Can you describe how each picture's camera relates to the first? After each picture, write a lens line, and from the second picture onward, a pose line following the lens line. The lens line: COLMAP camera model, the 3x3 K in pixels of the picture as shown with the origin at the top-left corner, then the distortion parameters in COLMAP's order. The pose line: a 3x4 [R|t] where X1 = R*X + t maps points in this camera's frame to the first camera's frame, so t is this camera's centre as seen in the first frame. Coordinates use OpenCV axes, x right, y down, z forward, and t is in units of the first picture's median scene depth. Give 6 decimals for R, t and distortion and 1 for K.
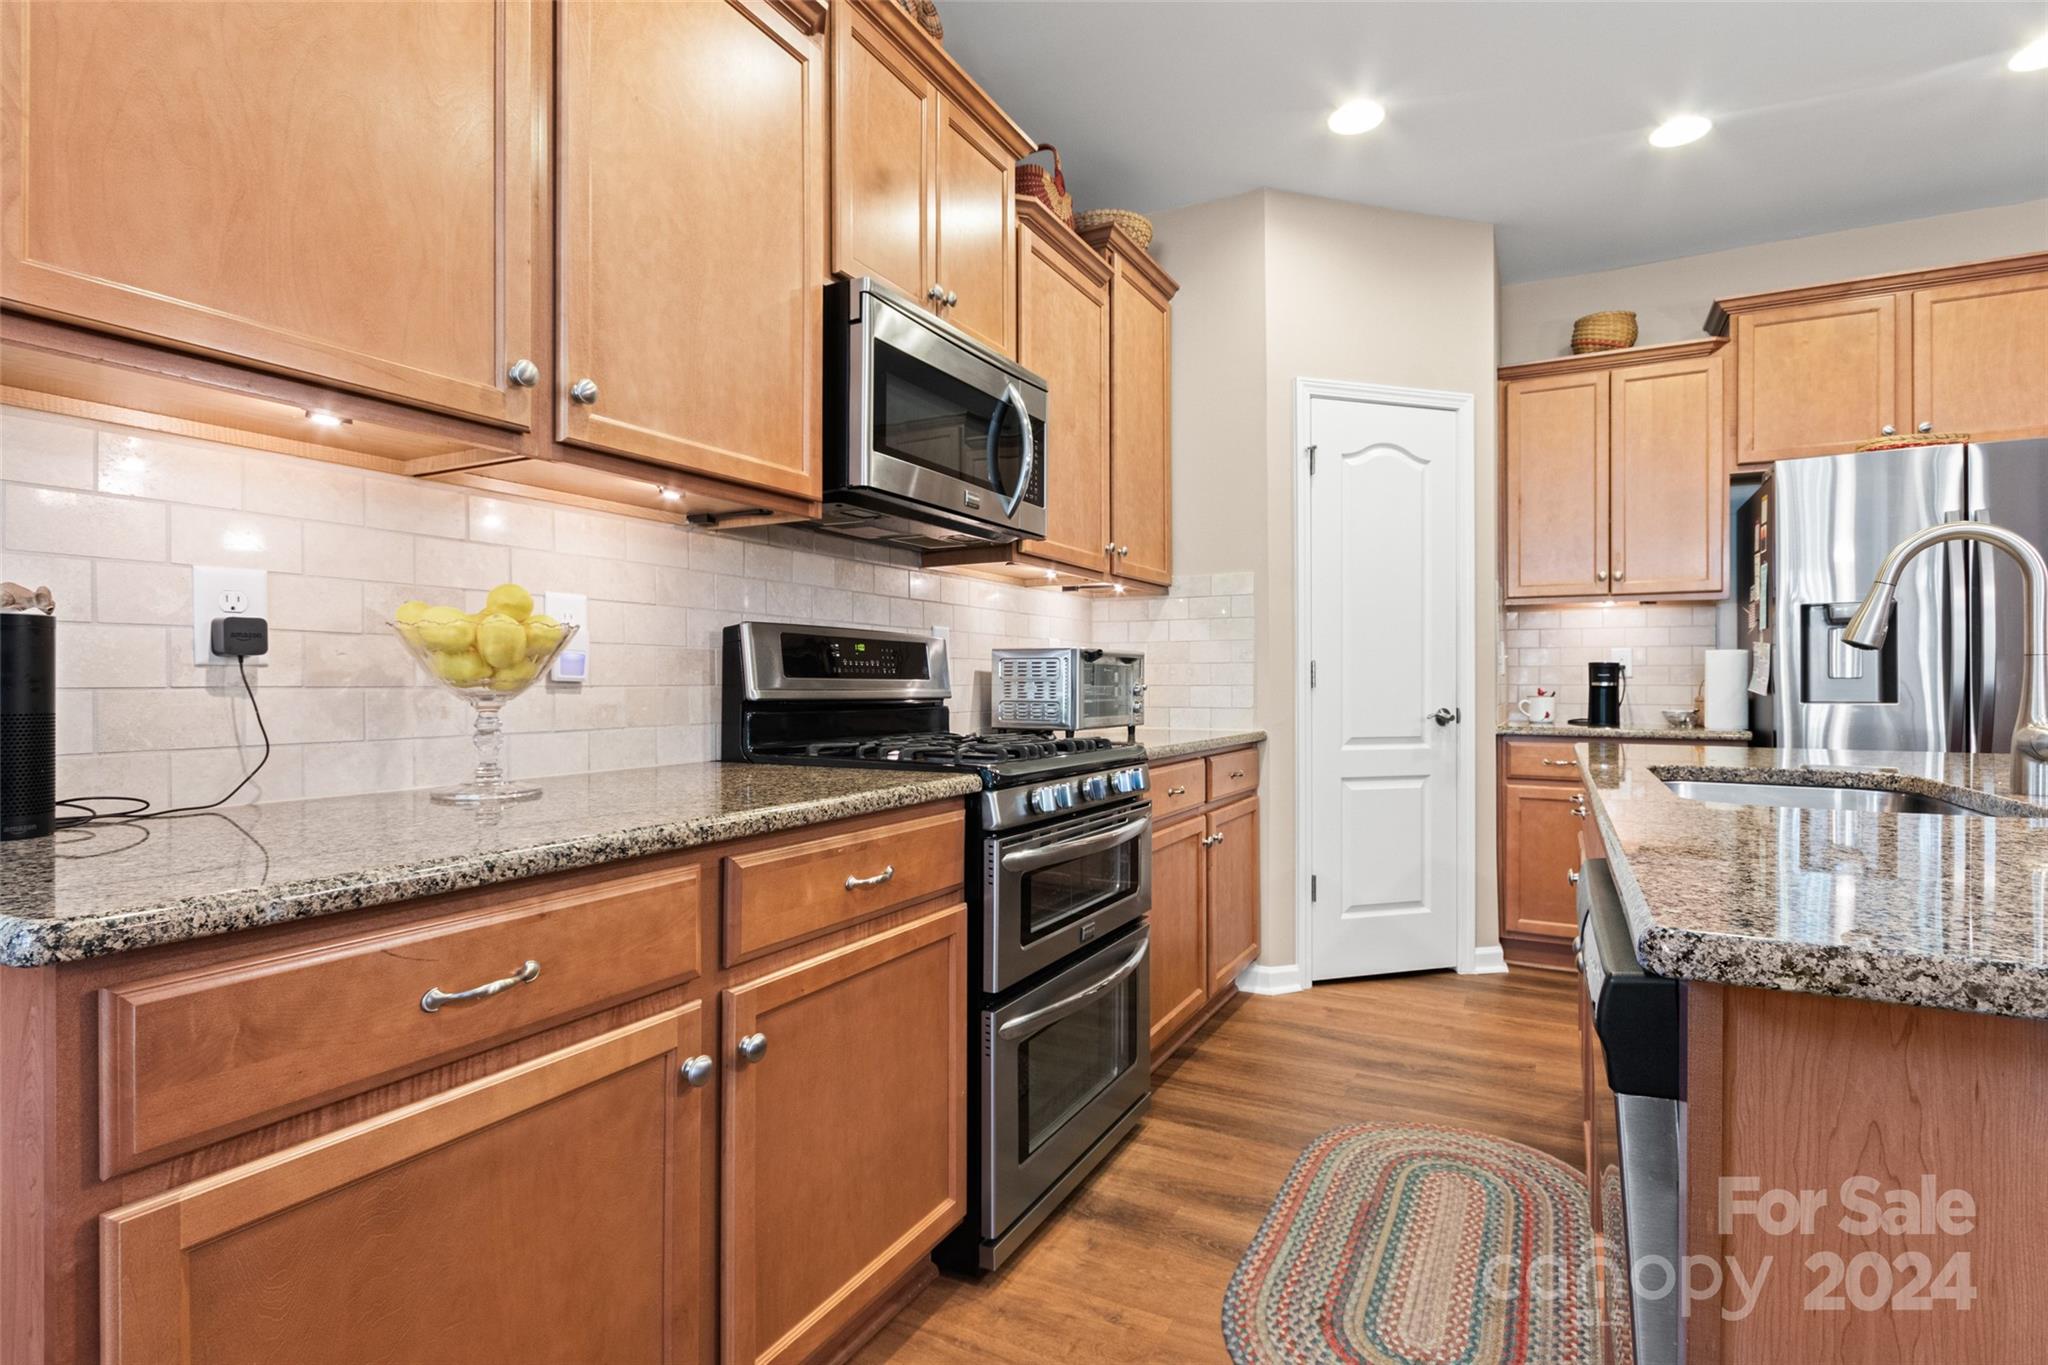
lens RADIAL K [[1007.0, 0, 1026.6], [0, 1007.0, 679.6], [0, 0, 1]] dist [0.001149, -0.000163]
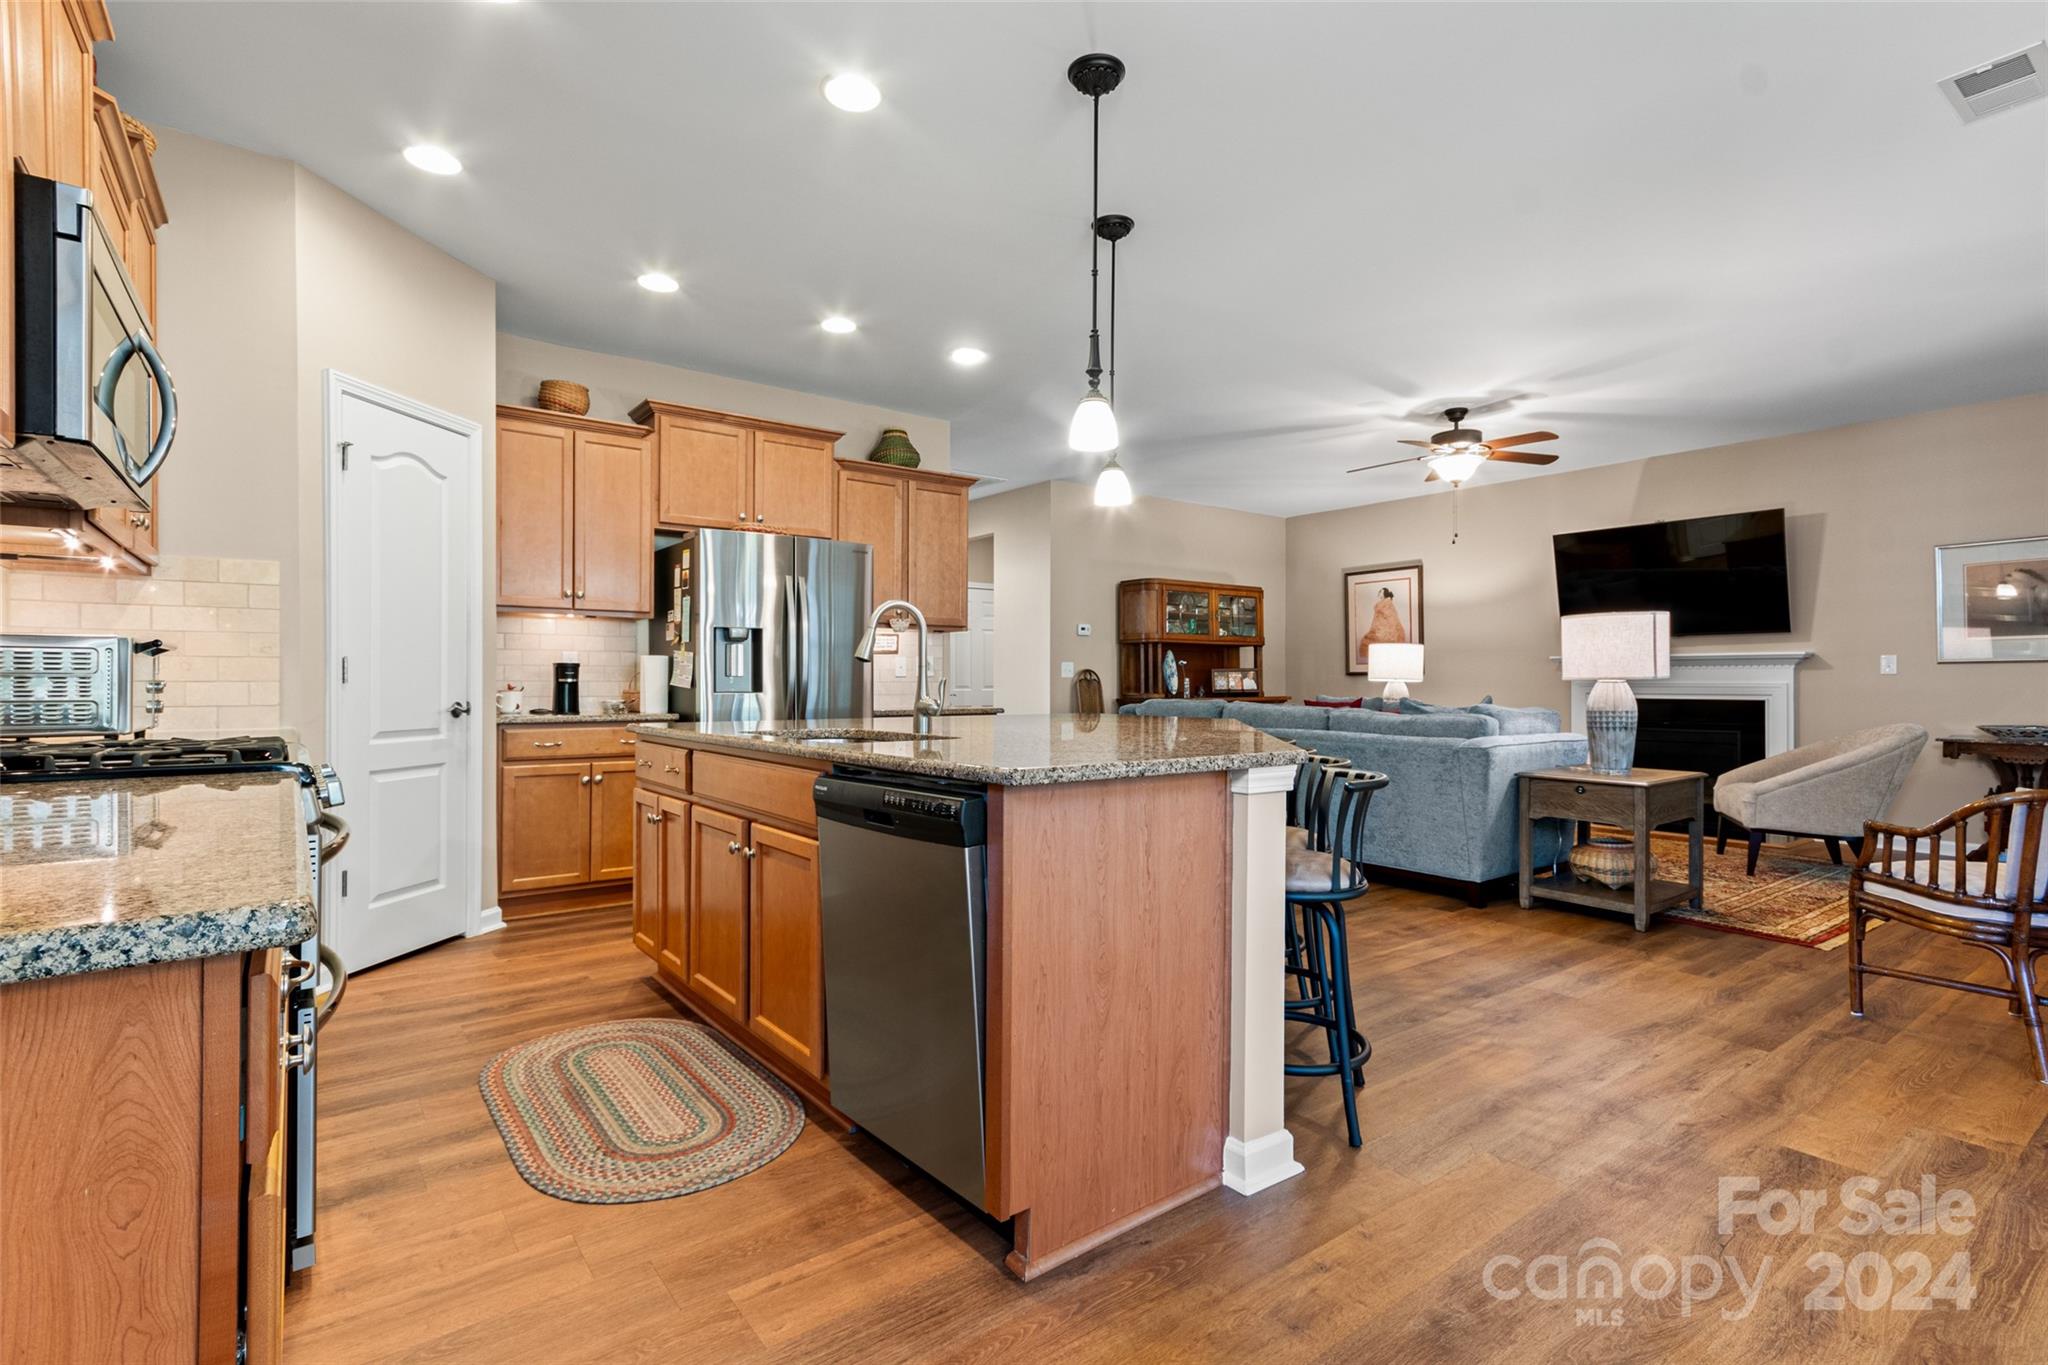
lens RADIAL K [[964.9, 0, 1030.7], [0, 964.9, 678.6], [0, 0, 1]] dist [0.001888, 0.000265]
pose [[0.420449, 0.001606, 0.907315, -0.313161], [-0.002512, 0.999997, -0.000606, 0.001974], [-0.907313, -0.002024, 0.420451, -0.025125]]
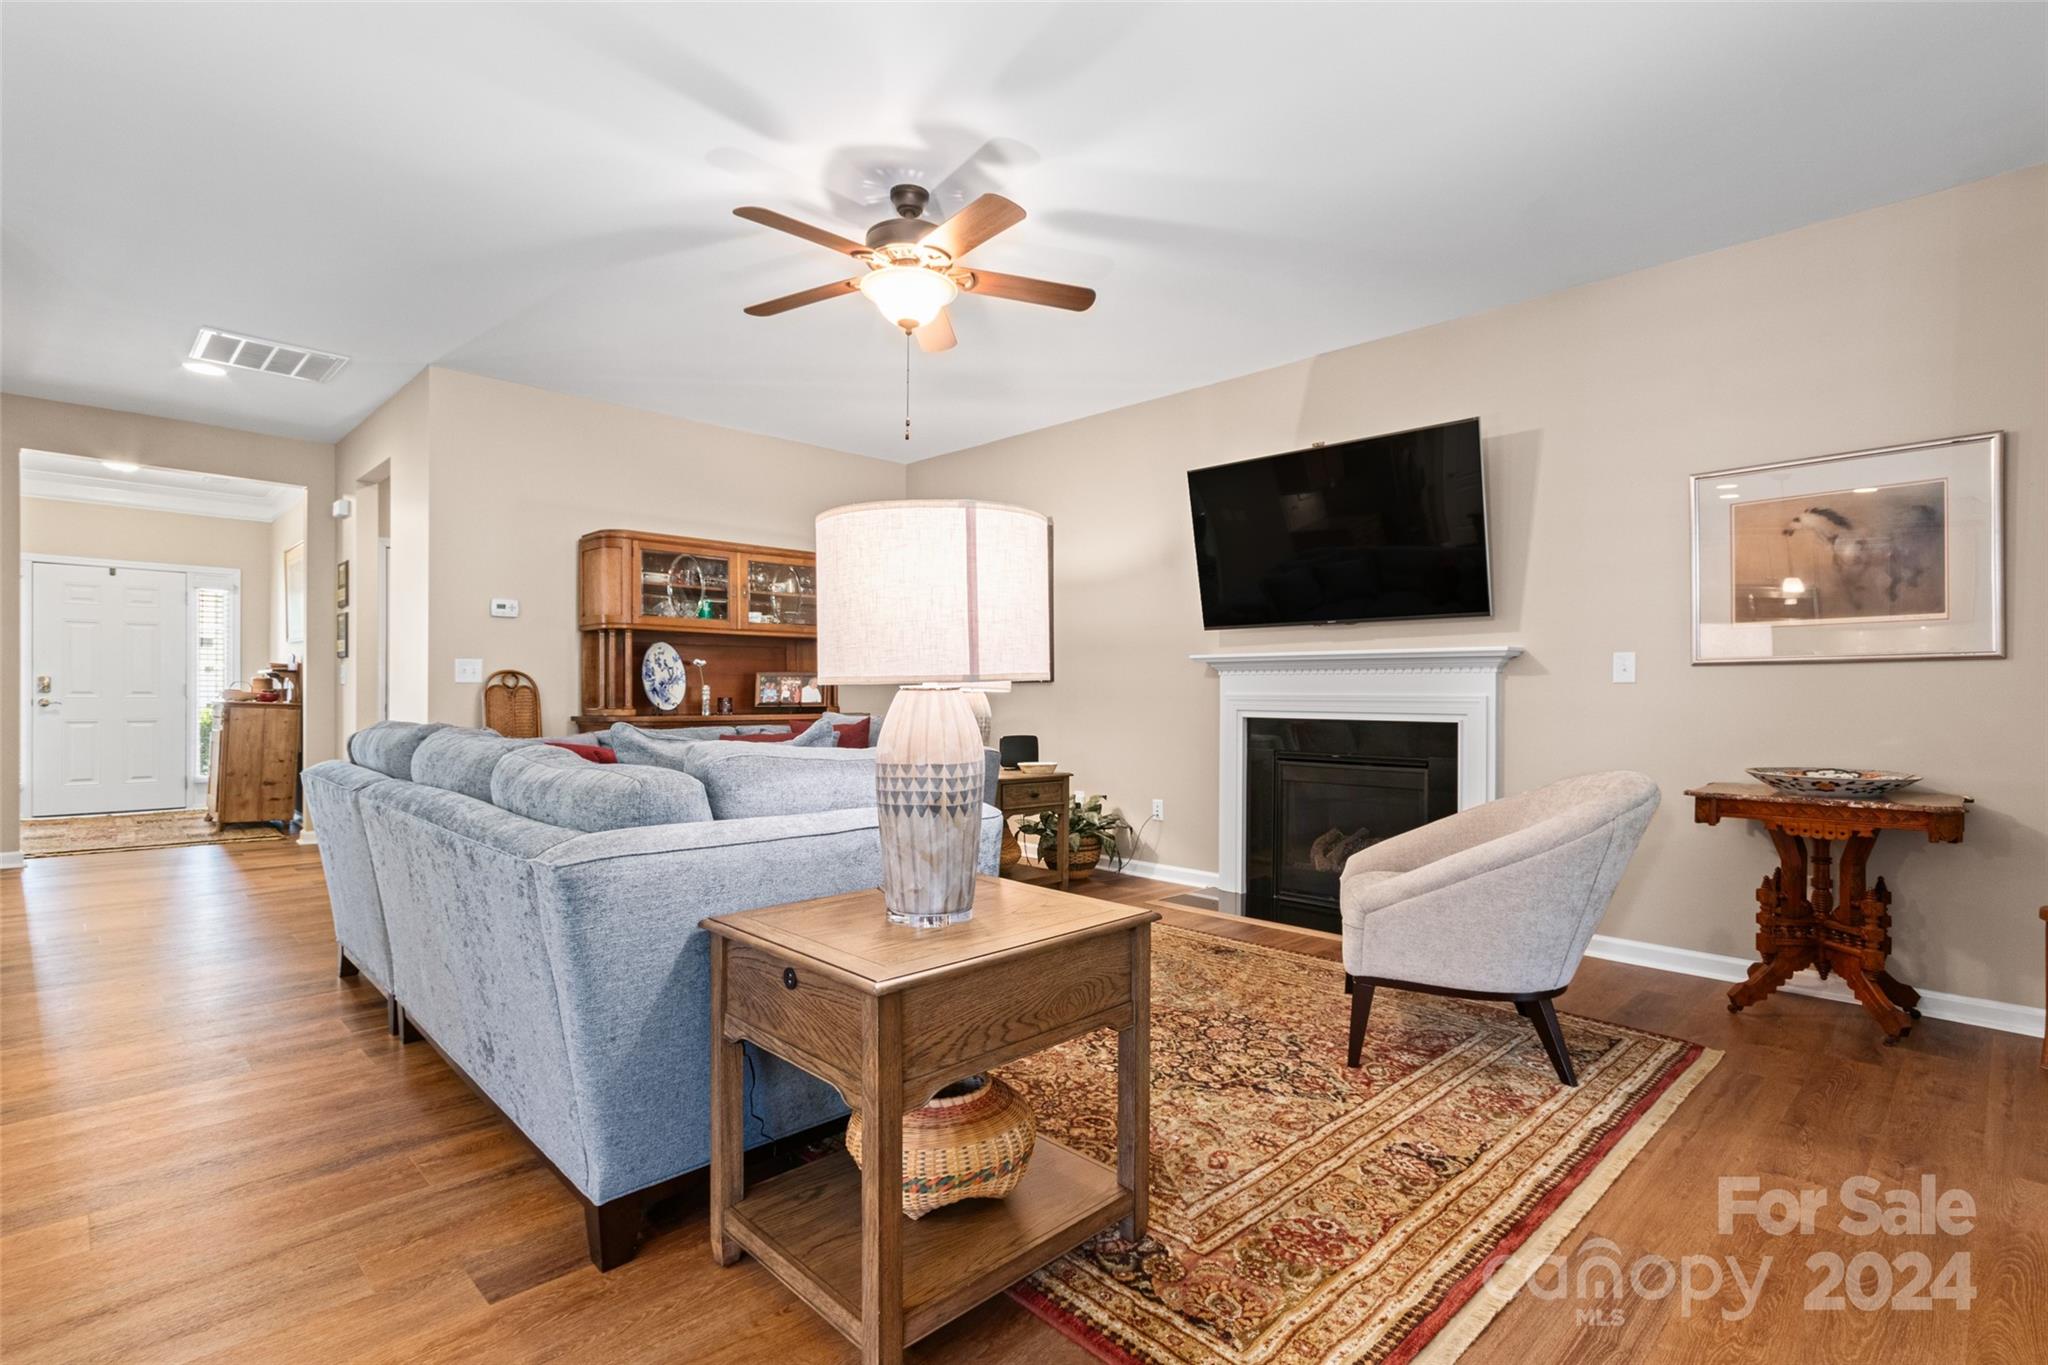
lens RADIAL K [[971.8, 0, 1048.6], [0, 971.8, 697.2], [0, 0, 1]] dist [0.005731, 0.000228]
pose [[0.287945, -0.003937, 0.957639, 0.734722], [-0.007426, 0.999952, 0.006344, 0.003705], [-0.957618, -0.008938, 0.287902, -0.410523]]
